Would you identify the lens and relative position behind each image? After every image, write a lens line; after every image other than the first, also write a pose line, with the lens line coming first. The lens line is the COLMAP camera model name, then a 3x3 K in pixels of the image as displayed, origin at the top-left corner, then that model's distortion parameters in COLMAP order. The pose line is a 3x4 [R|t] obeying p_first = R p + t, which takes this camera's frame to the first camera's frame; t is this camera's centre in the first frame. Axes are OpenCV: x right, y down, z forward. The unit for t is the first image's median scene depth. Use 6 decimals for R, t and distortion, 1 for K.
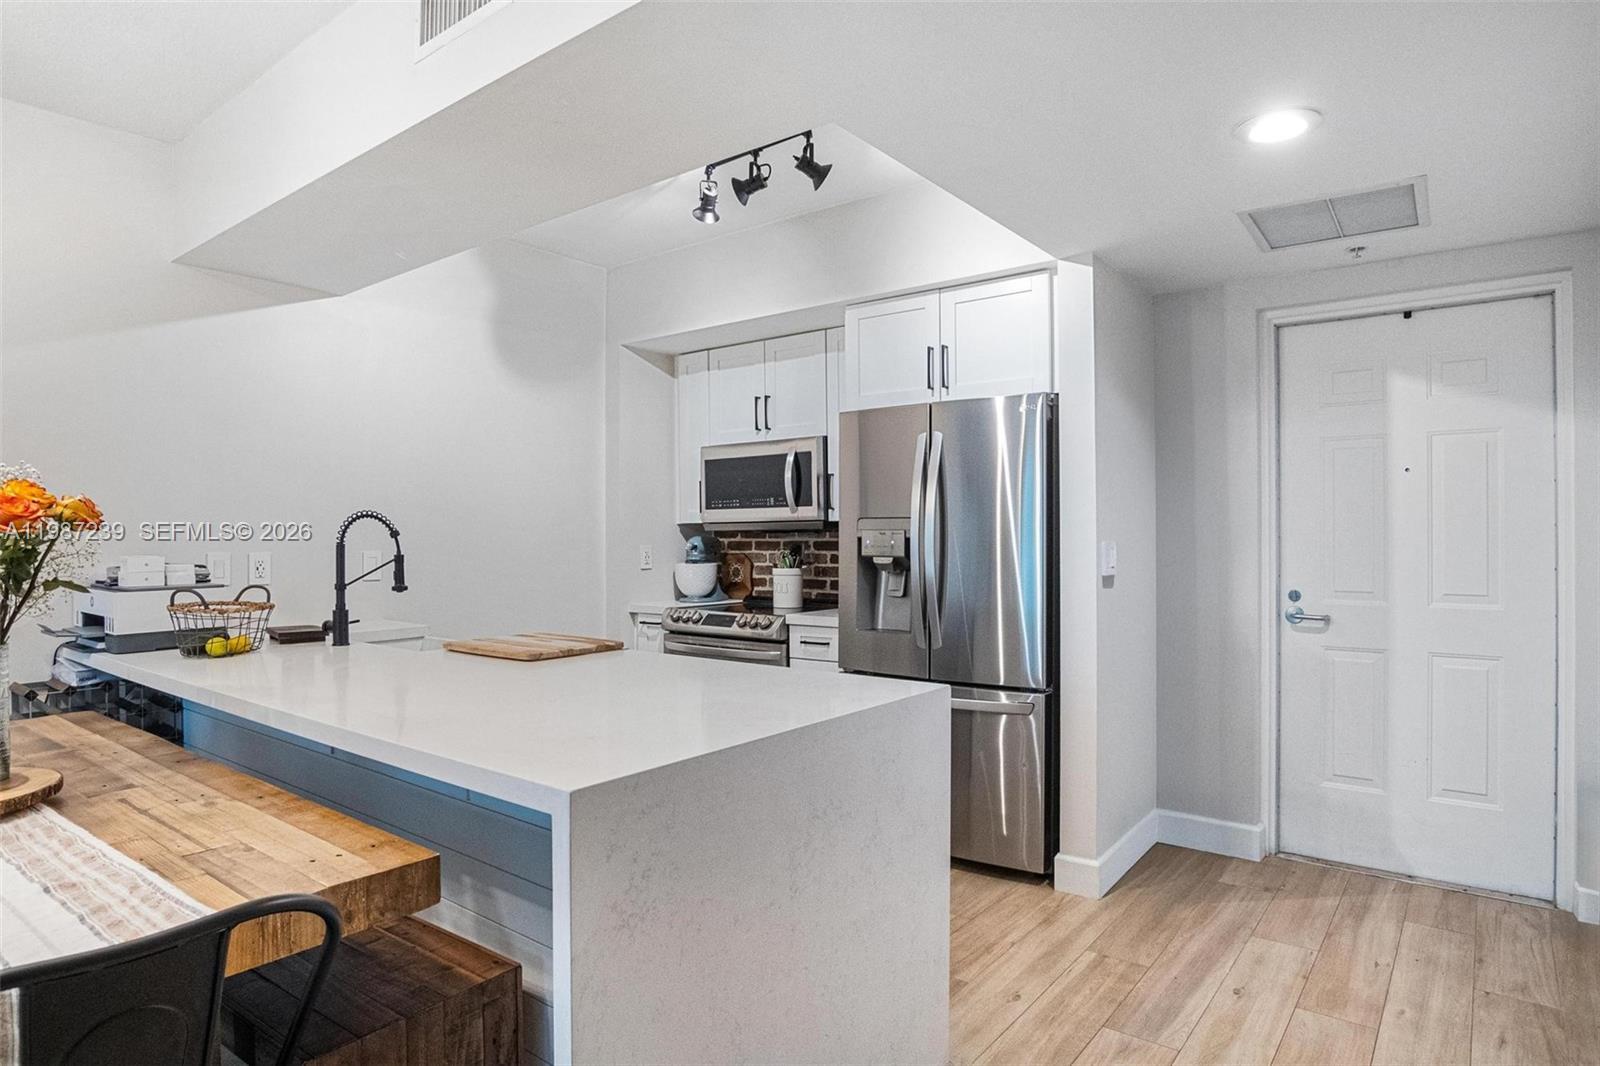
lens RADIAL K [[912.5, 0, 800.0], [0, 912.5, 533.0], [0, 0, 1]] dist [-0.007020, -0.001719]
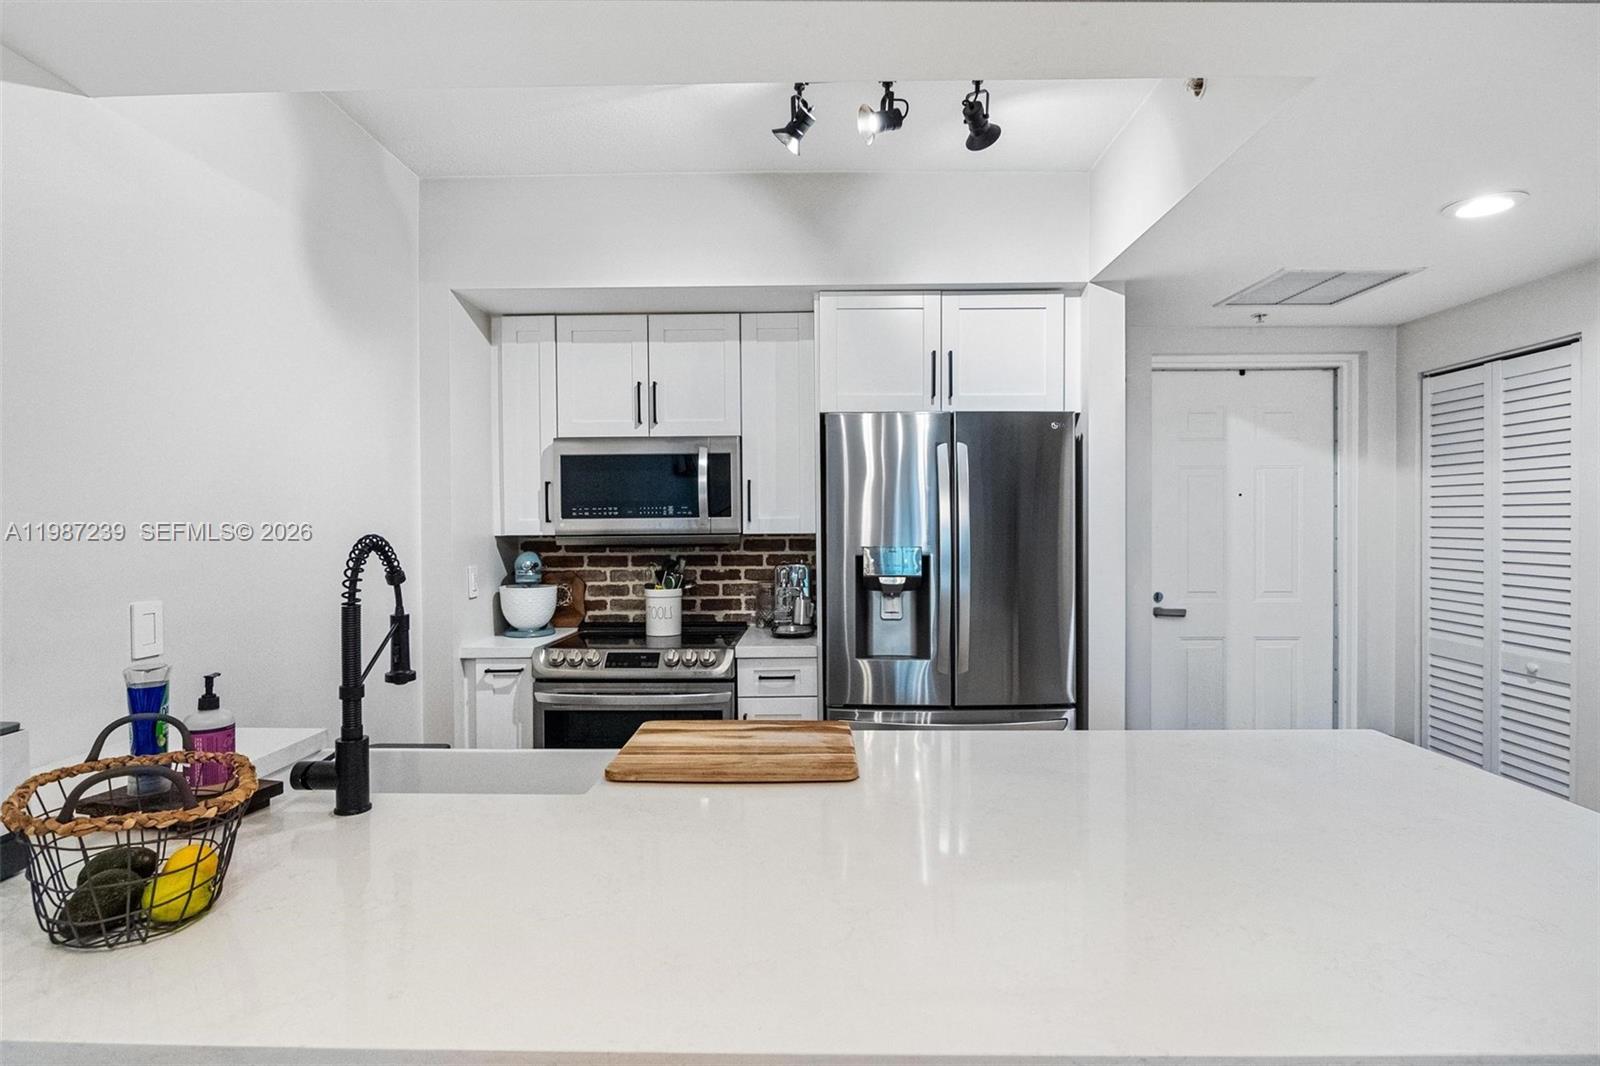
lens RADIAL K [[830.9, 0, 776.6], [0, 830.9, 528.5], [0, 0, 1]] dist [0.002924, -0.000011]
pose [[0.802768, -0.005573, 0.596265, -0.412482], [0.001484, 0.999972, 0.007349, -0.023893], [-0.596289, -0.005015, 0.802754, 0.341829]]
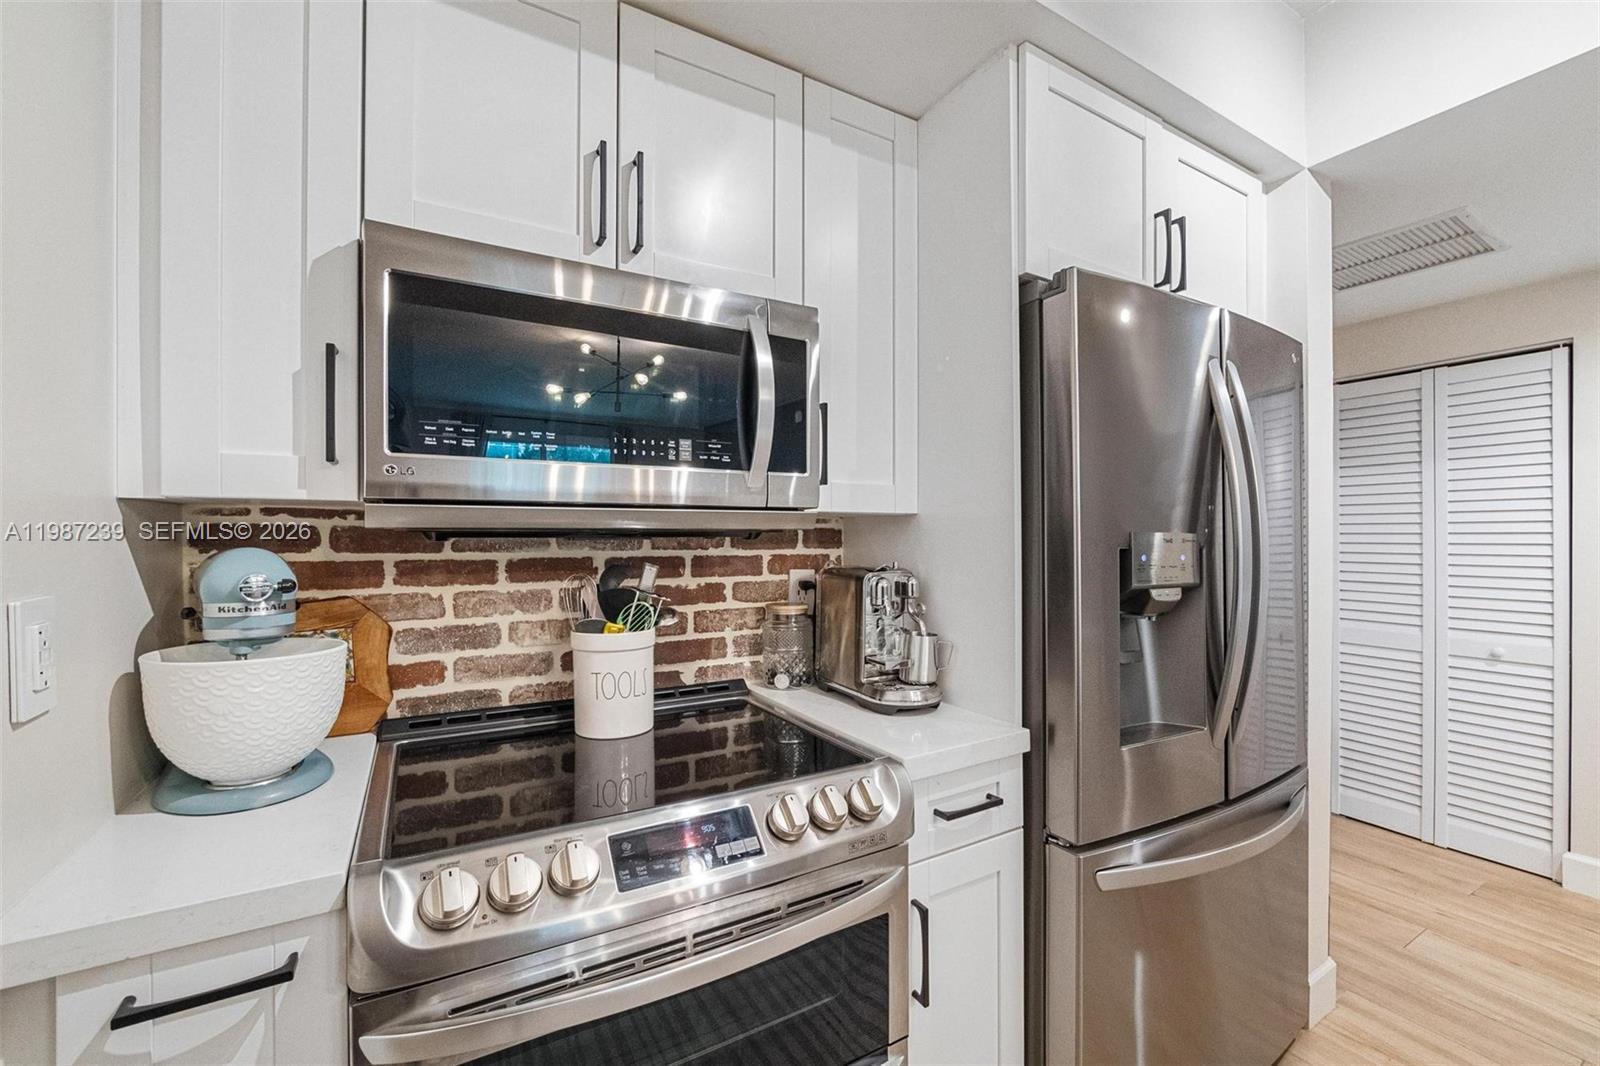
lens RADIAL K [[665.8, 0, 800.0], [0, 665.8, 533.0], [0, 0, 1]] dist [-0.019819, 0.000214]
pose [[0.367619, 0.010554, 0.929917, -0.263229], [-0.006027, 0.999942, -0.008967, -0.000176], [-0.929957, -0.002309, 0.367661, 0.874403]]
